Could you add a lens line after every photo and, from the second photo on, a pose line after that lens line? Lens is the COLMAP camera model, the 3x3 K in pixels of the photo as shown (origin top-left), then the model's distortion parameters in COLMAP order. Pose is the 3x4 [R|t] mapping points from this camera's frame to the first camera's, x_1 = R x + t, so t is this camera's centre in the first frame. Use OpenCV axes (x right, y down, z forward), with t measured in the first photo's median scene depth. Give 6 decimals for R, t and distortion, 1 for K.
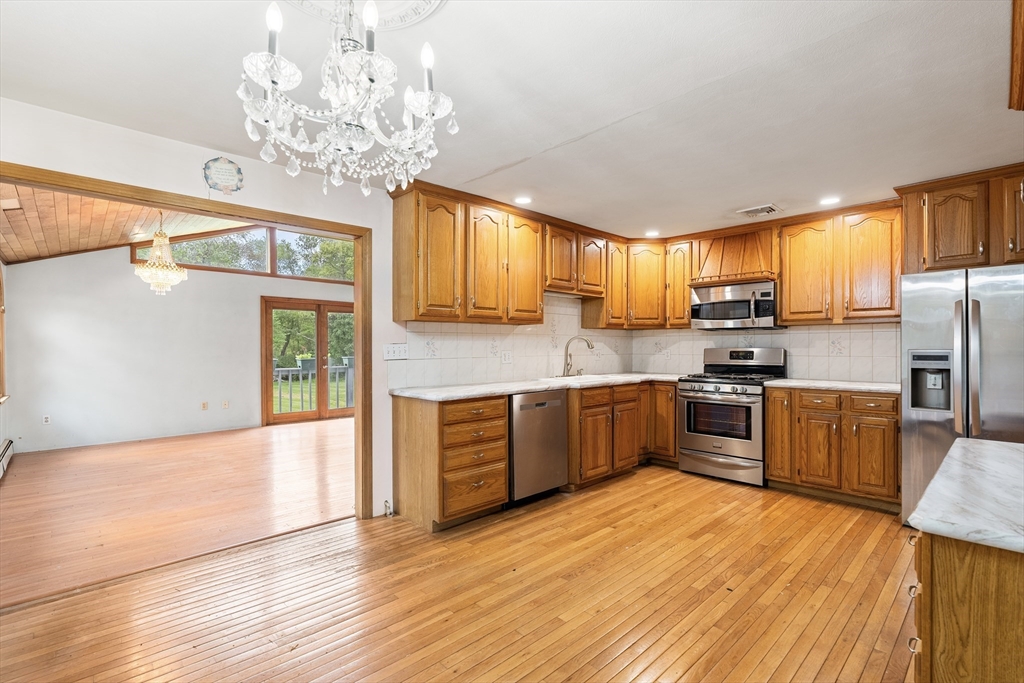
lens RADIAL K [[468.3, 0, 511.1], [0, 468.3, 348.0], [0, 0, 1]] dist [-0.001652, 0.000220]
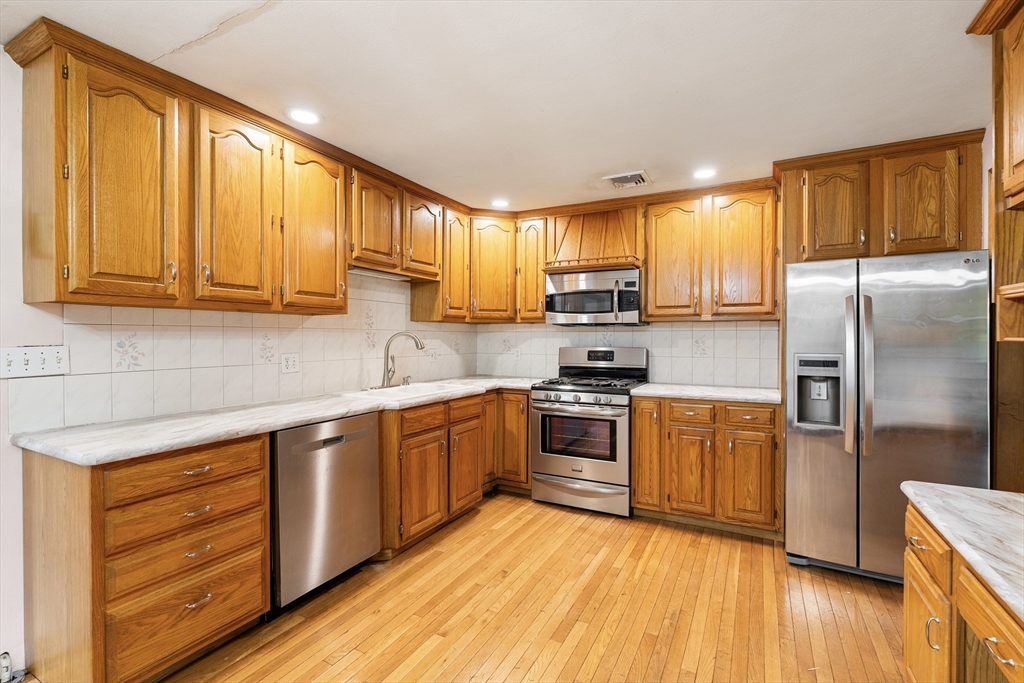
lens RADIAL K [[462.7, 0, 512.0], [0, 462.7, 341.5], [0, 0, 1]] dist [-0.000446, 0.000372]
pose [[0.948886, 0.001072, 0.315616, 0.089913], [-0.002432, 0.999989, 0.003917, -0.016078], [-0.315608, -0.004485, 0.948879, 0.307503]]
